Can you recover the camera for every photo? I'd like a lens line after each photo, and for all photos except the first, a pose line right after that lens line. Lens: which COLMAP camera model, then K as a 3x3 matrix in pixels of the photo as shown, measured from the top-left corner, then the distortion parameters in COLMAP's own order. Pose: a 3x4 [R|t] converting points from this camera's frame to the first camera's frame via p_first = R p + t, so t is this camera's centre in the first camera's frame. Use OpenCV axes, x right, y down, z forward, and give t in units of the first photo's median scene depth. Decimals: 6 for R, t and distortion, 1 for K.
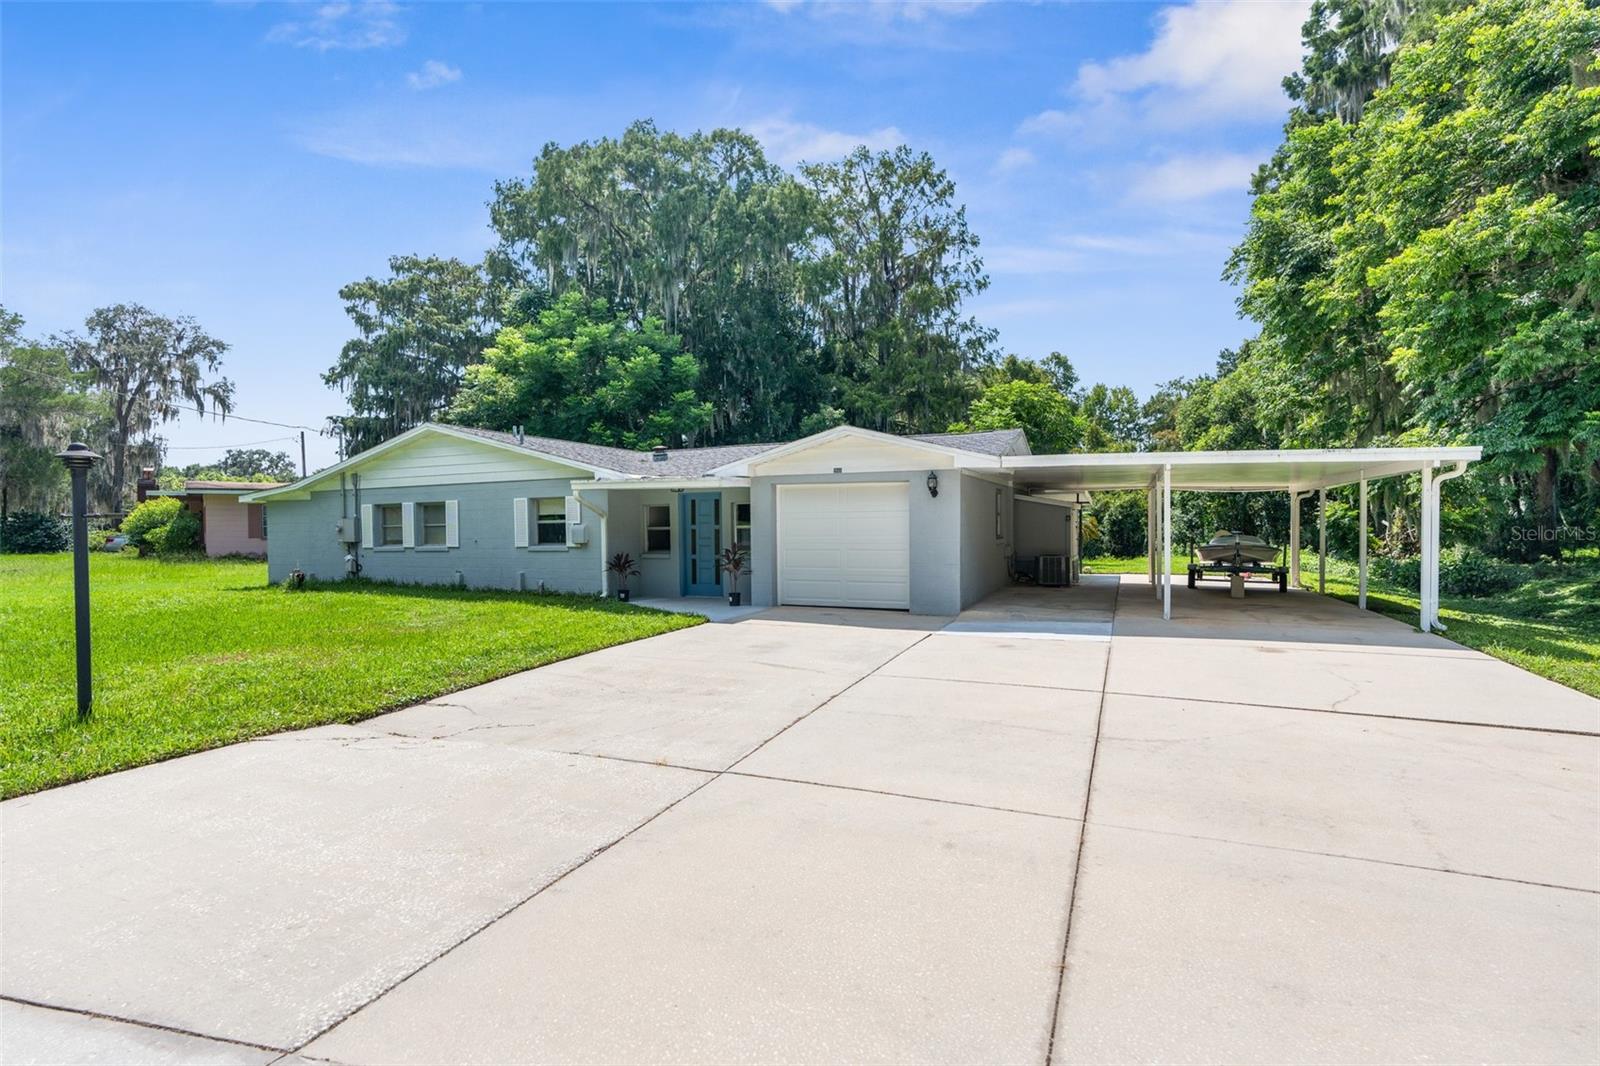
lens RADIAL K [[741.7, 0, 803.1], [0, 741.7, 539.0], [0, 0, 1]] dist [-0.011567, 0.002598]
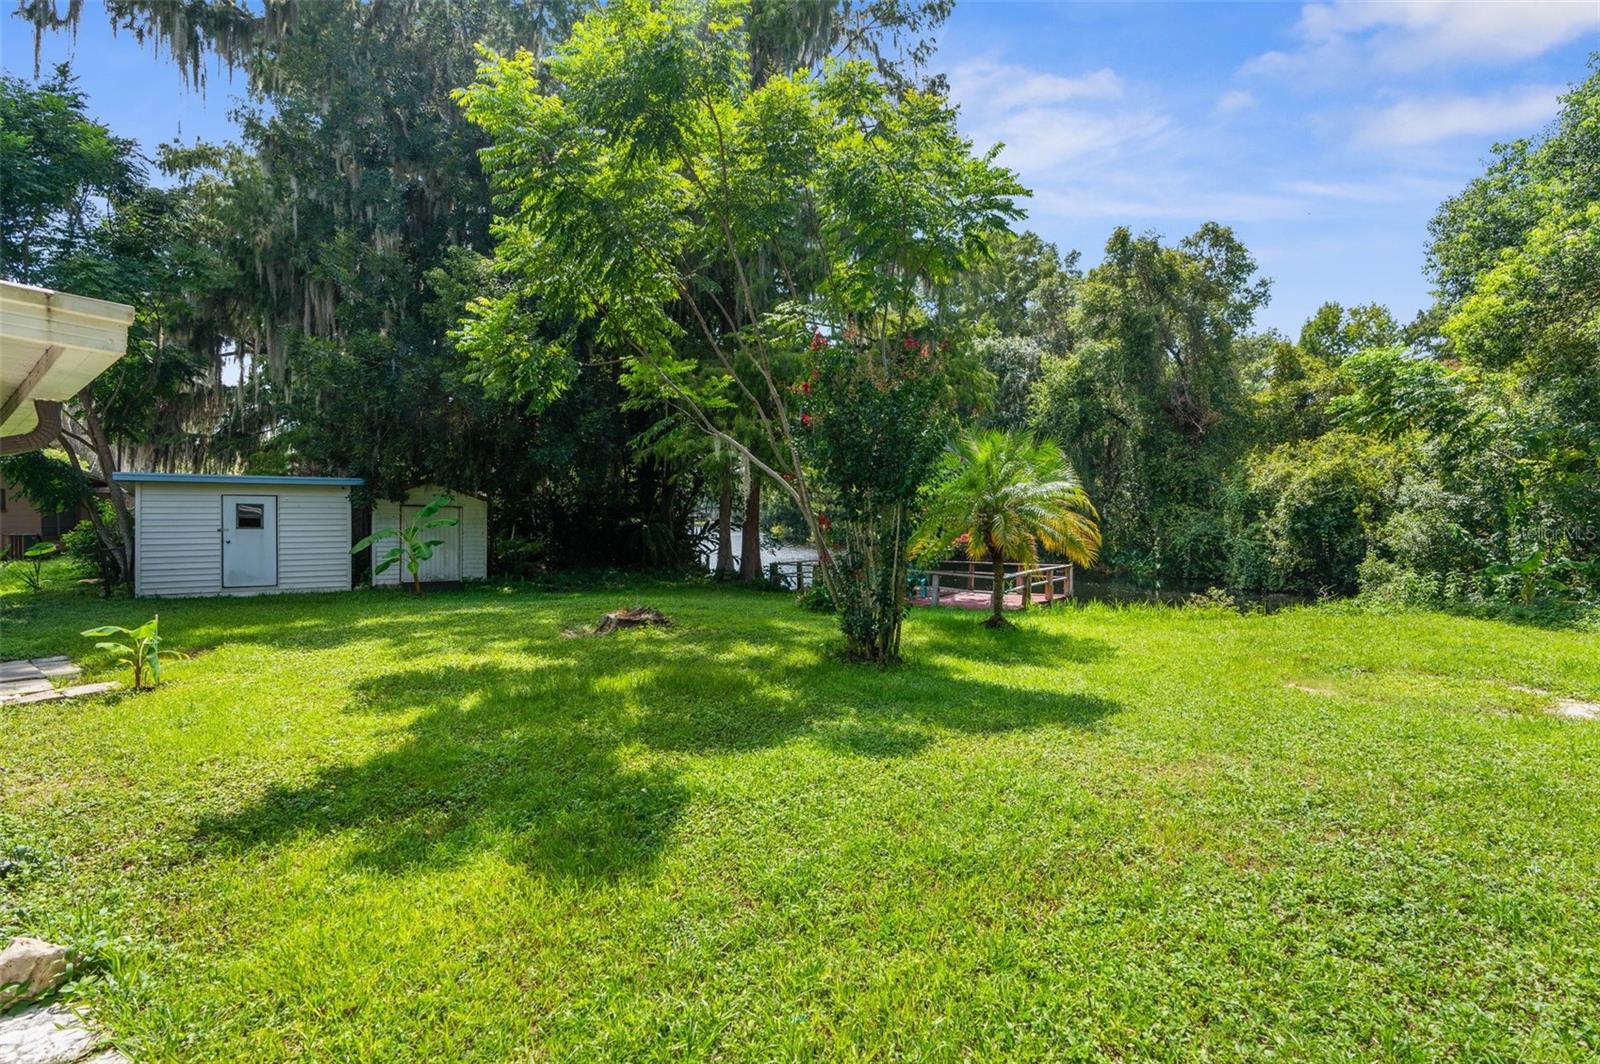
lens RADIAL K [[741.7, 0, 802.0], [0, 741.7, 530.1], [0, 0, 1]] dist [-0.011567, 0.002598]
pose [[0.960824, 0.004355, -0.277127, 0.666363], [-0.004075, 0.999990, 0.001587, -0.029677], [0.277131, -0.000395, 0.960832, 1.200712]]
